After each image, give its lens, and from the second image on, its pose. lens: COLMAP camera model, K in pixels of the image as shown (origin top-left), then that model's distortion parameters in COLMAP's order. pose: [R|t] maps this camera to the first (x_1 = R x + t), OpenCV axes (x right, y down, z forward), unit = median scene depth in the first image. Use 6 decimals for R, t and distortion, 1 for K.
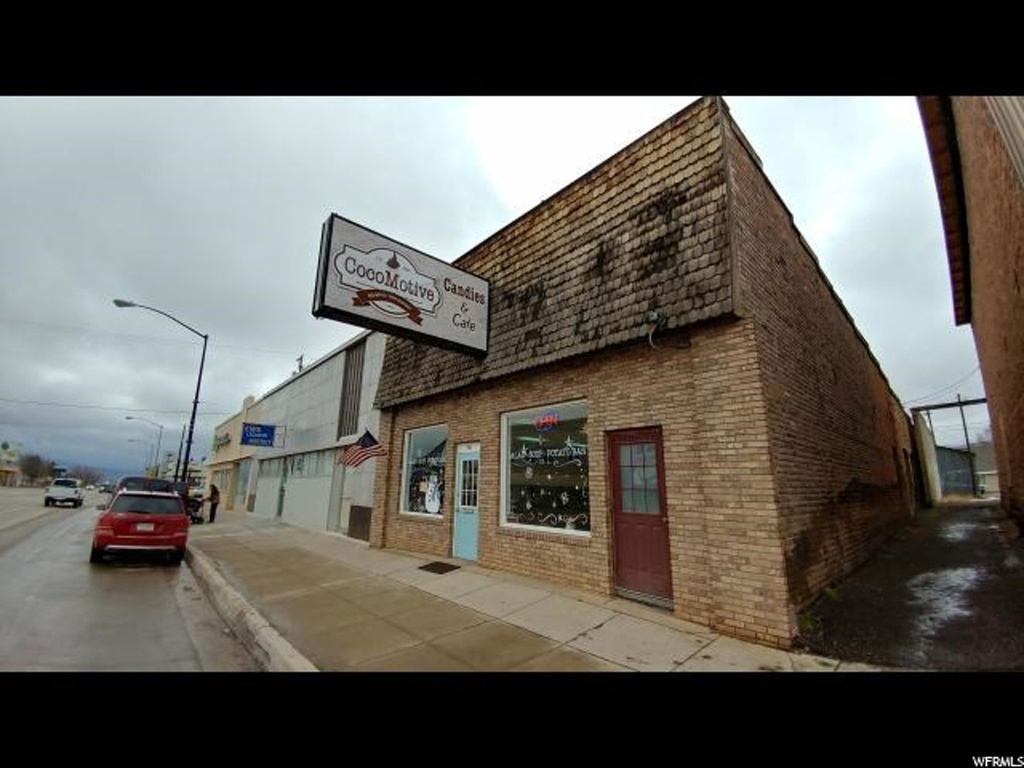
lens RADIAL K [[416.3, 0, 512.0], [0, 416.3, 384.0], [0, 0, 1]] dist [-0.001774, -0.000353]
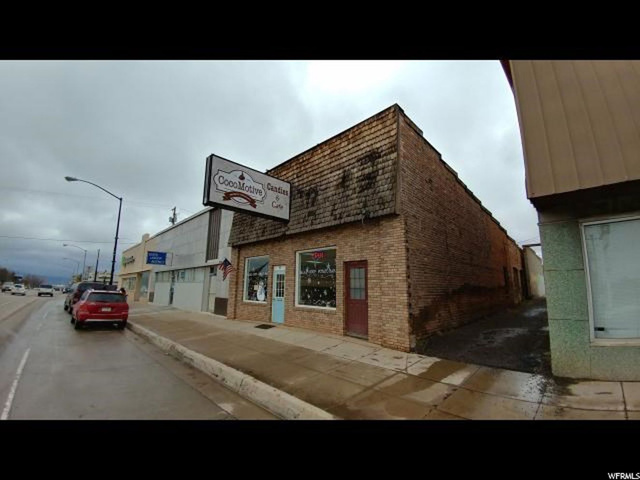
lens RADIAL K [[260.2, 0, 320.0], [0, 260.2, 240.0], [0, 0, 1]] dist [-0.001774, -0.000353]
pose [[0.998711, 0.007543, 0.050201, 0.028711], [-0.010588, 0.998101, 0.060683, -0.067721], [-0.049648, -0.061136, 0.996894, -0.278959]]
